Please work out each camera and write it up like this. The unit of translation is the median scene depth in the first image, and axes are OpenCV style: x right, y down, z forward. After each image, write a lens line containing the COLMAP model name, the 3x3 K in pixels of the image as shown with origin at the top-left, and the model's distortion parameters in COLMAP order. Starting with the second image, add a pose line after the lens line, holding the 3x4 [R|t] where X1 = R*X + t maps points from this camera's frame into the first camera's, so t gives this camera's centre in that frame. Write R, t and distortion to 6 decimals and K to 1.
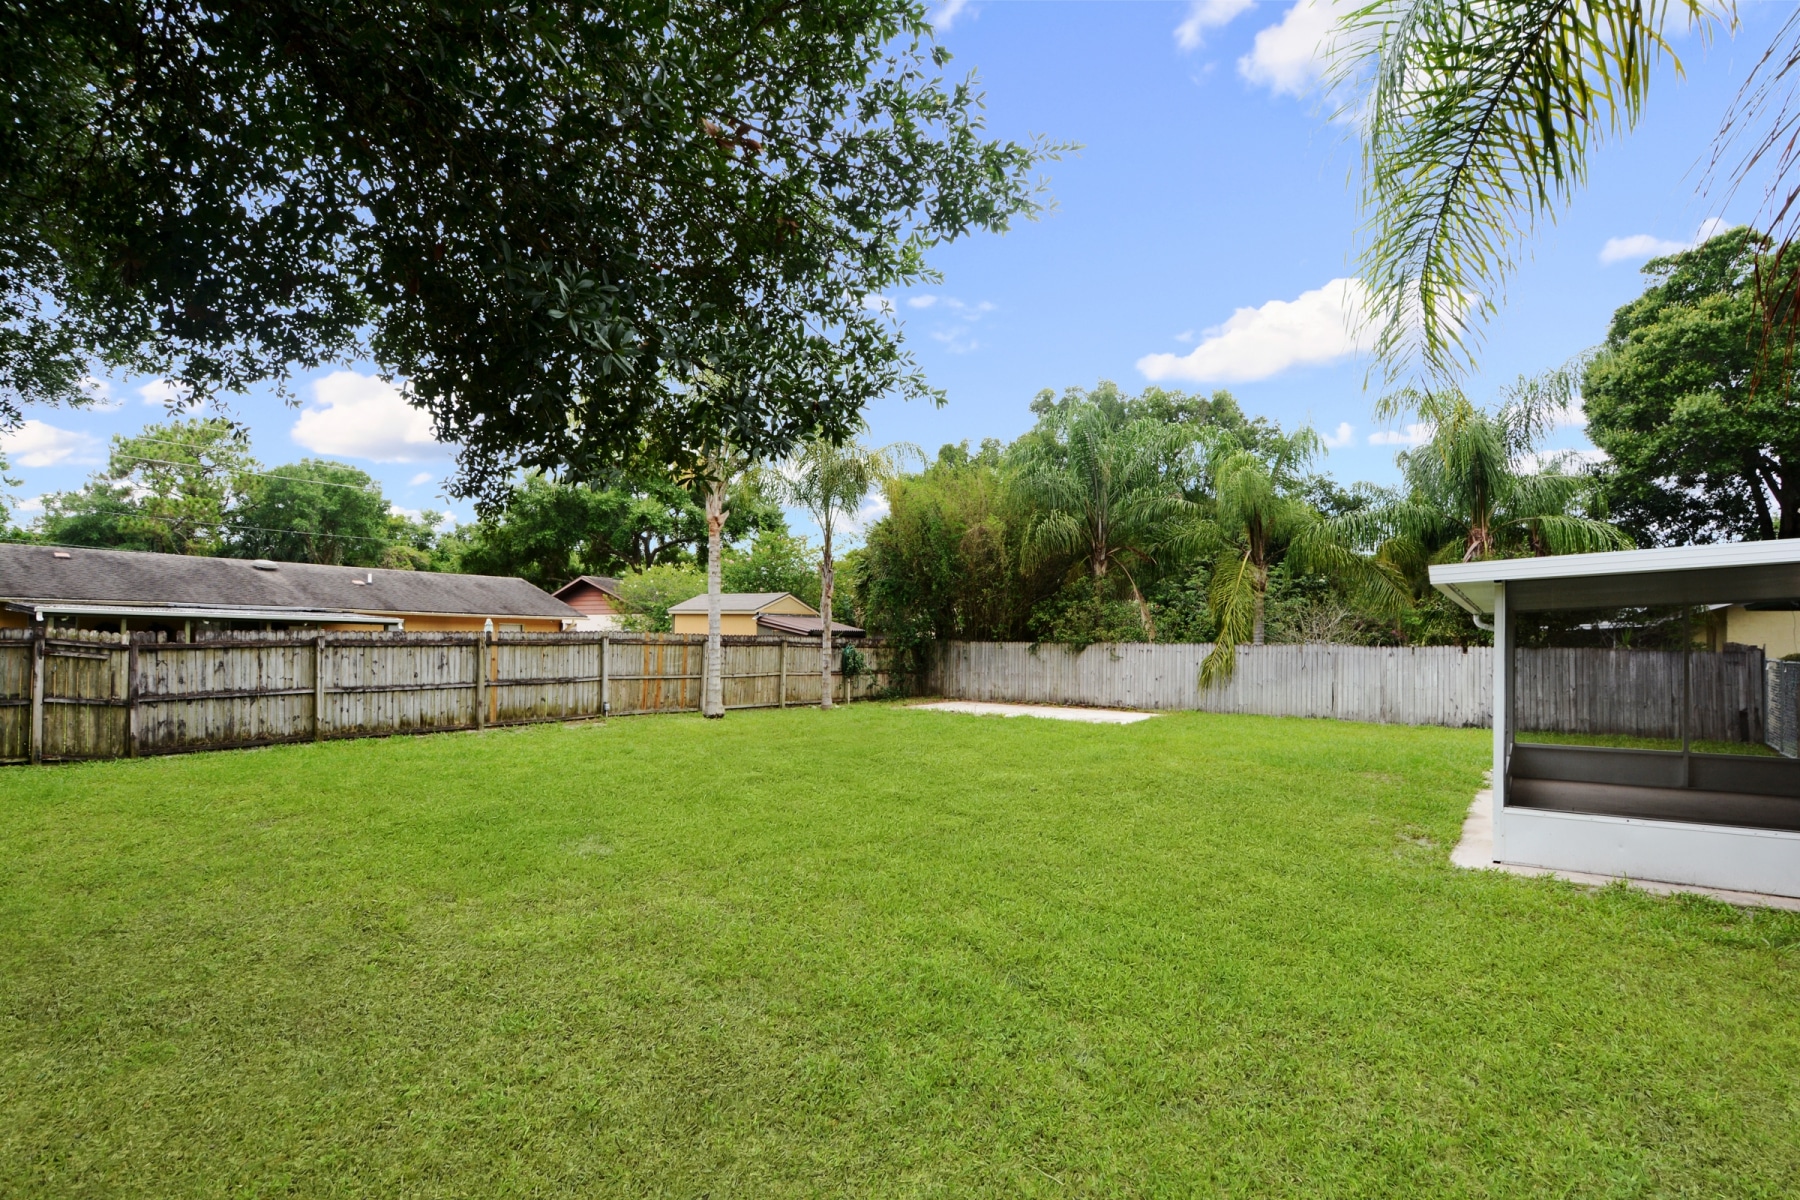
lens RADIAL K [[889.6, 0, 900.0], [0, 889.6, 600.0], [0, 0, 1]] dist [0.002203, -0.013122]
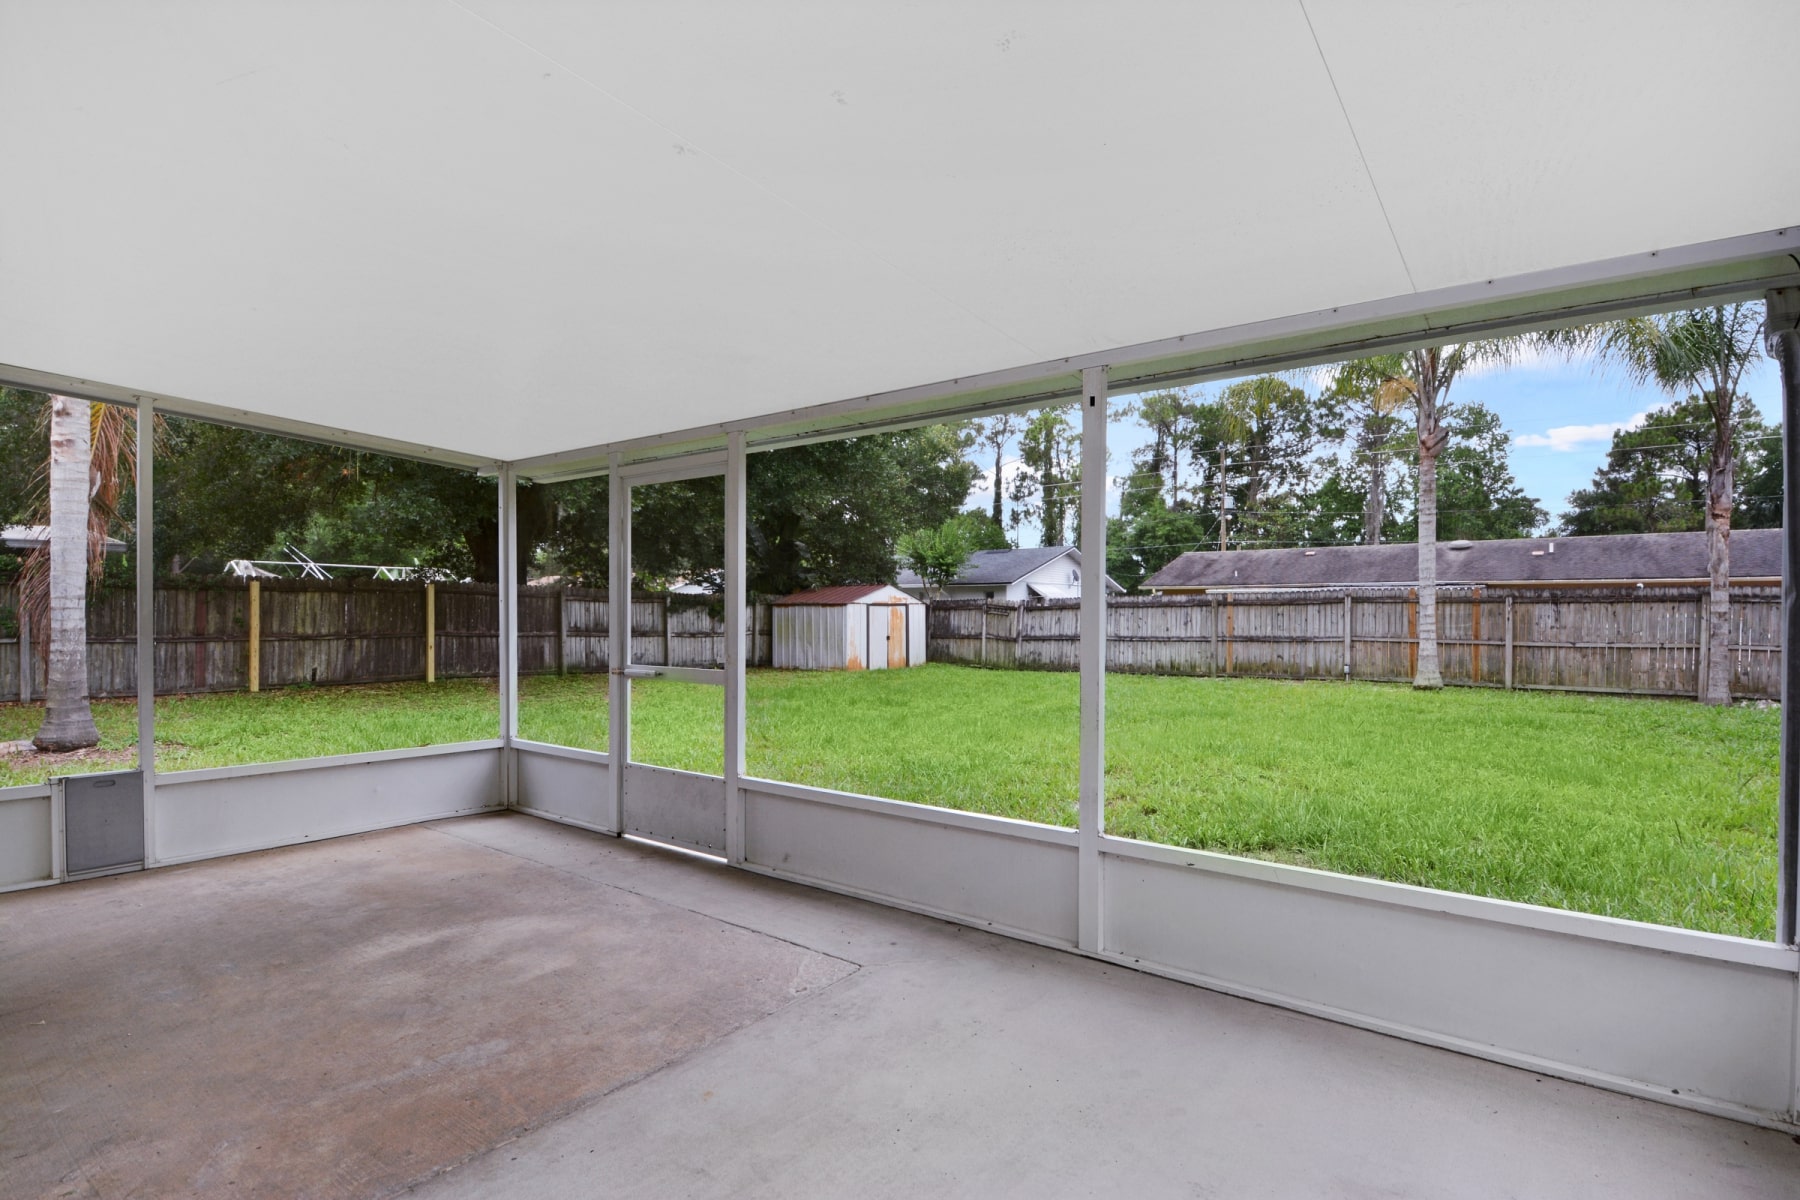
lens RADIAL K [[882.1, 0, 910.3], [0, 882.1, 624.0], [0, 0, 1]] dist [0.003741, -0.014398]
pose [[-0.030445, -0.005927, -0.999519, 0.673535], [0.039758, 0.999184, -0.007136, 0.066594], [0.998745, -0.039956, -0.030184, 0.628825]]
